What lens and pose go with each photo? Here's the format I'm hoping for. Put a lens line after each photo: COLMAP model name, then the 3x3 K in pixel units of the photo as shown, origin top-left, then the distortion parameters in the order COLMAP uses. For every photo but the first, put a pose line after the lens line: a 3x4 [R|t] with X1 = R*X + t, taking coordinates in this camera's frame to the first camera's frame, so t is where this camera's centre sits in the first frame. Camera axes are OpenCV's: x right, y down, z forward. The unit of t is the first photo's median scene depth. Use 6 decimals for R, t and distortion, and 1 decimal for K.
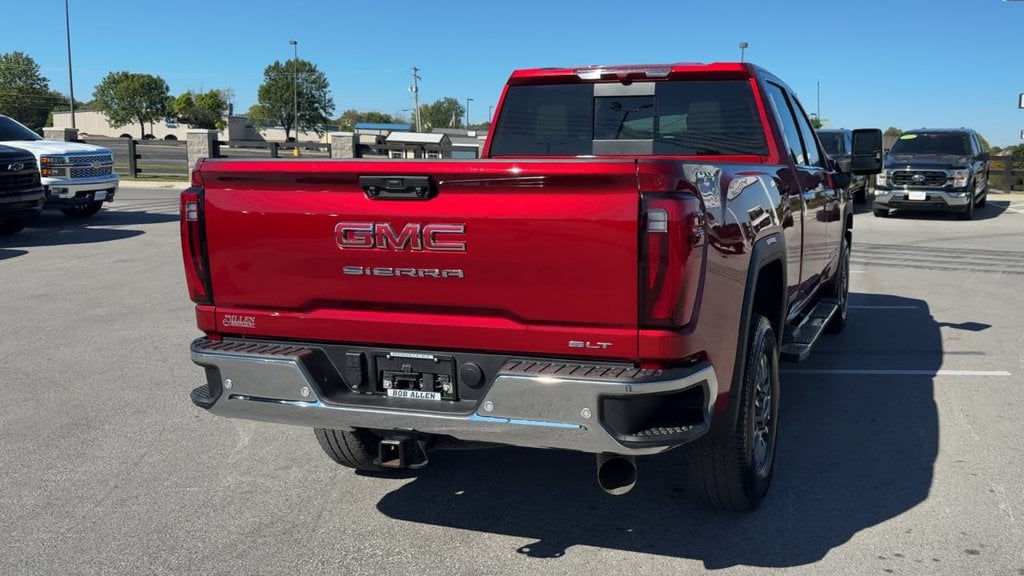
lens RADIAL K [[896.2, 0, 647.2], [0, 896.2, 293.8], [0, 0, 1]] dist [0.112724, -0.229009]
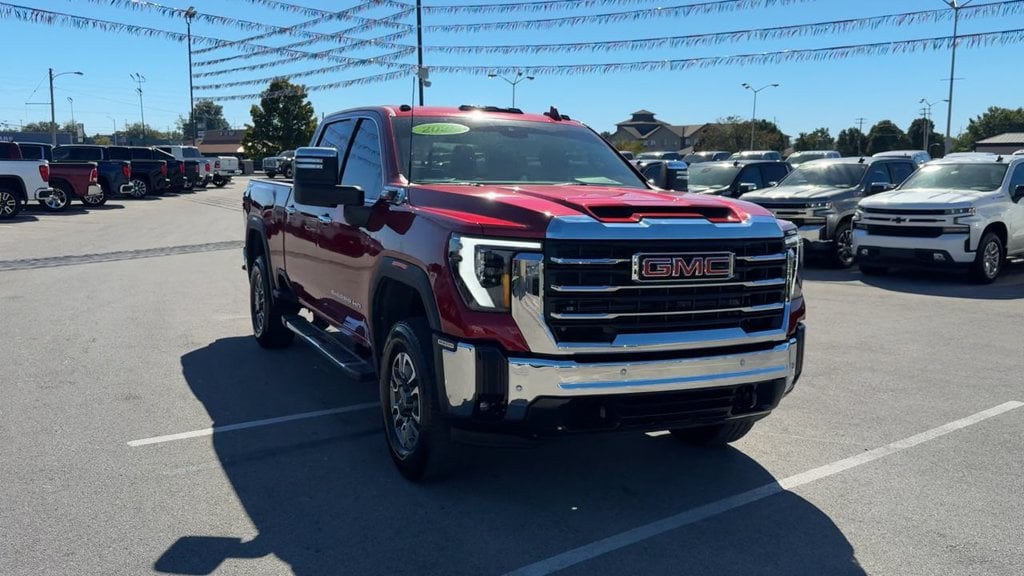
lens RADIAL K [[929.3, 0, 535.6], [0, 929.3, 291.6], [0, 0, 1]] dist [0.043951, -0.017725]
pose [[-0.722188, 0.064716, -0.688663, 0.895940], [-0.127266, 0.966184, 0.224257, -0.355635], [0.679888, 0.249600, -0.689530, 2.280621]]
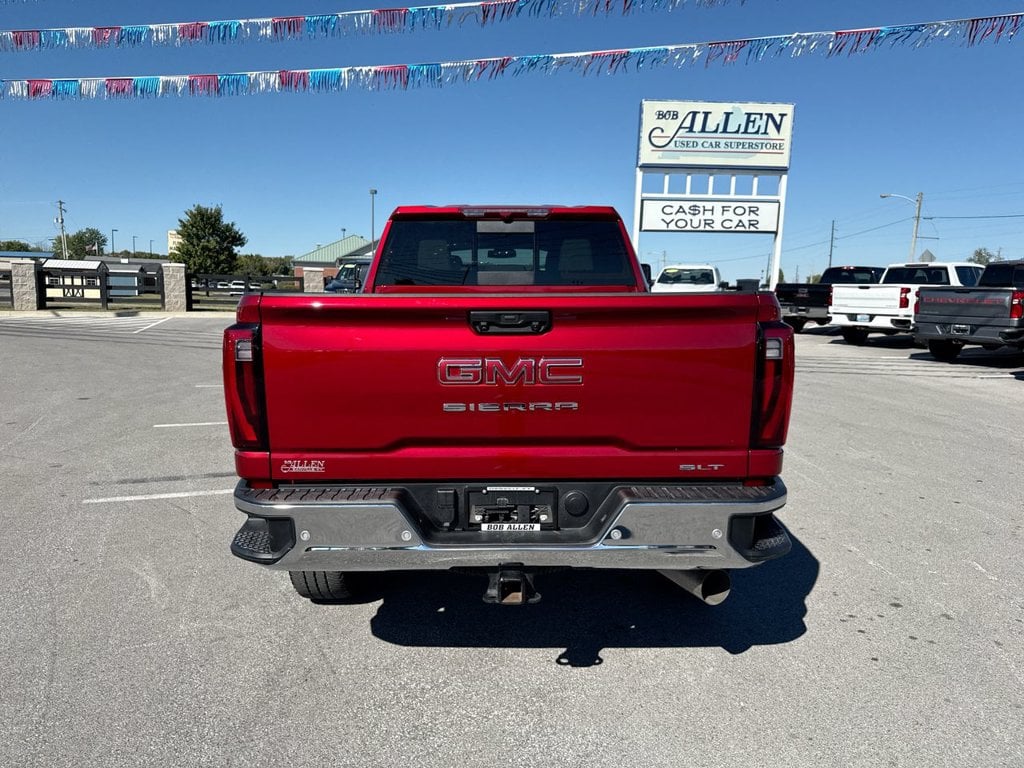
lens RADIAL K [[719.7, 0, 512.0], [0, 719.7, 384.0], [0, 0, 1]] dist [0.076509, -0.118460]
pose [[0.952573, -0.041807, 0.301424, -0.299347], [0.045199, 0.998969, -0.004285, -0.026777], [-0.300934, 0.017706, 0.953481, 0.141025]]
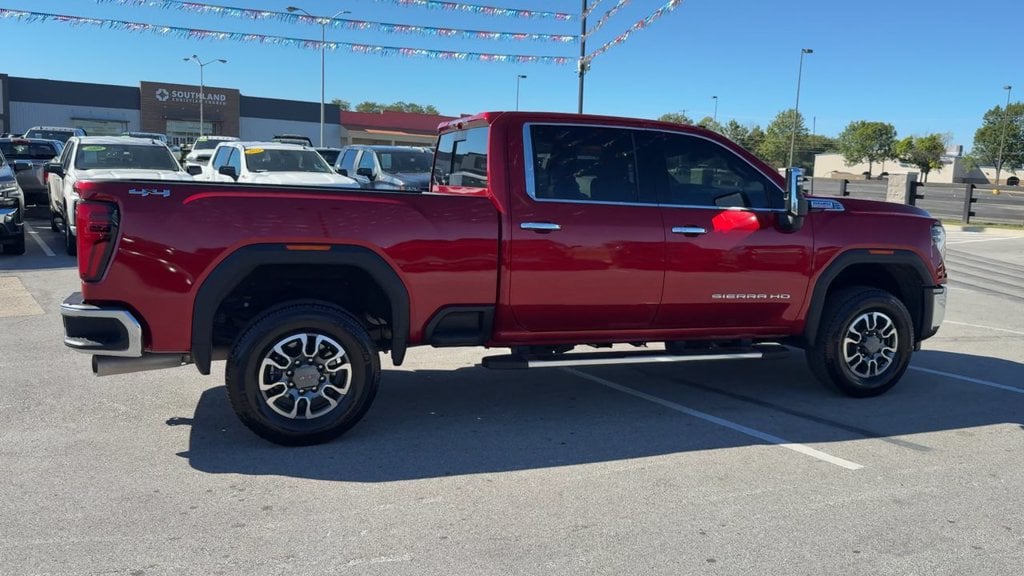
lens RADIAL K [[802.7, 0, 554.5], [0, 802.7, 274.1], [0, 0, 1]] dist [0.085304, -0.133287]
pose [[0.618296, 0.108710, -0.778390, 0.987575], [-0.147505, 0.988840, 0.020935, -0.075265], [0.771979, 0.101872, 0.627431, 0.405185]]
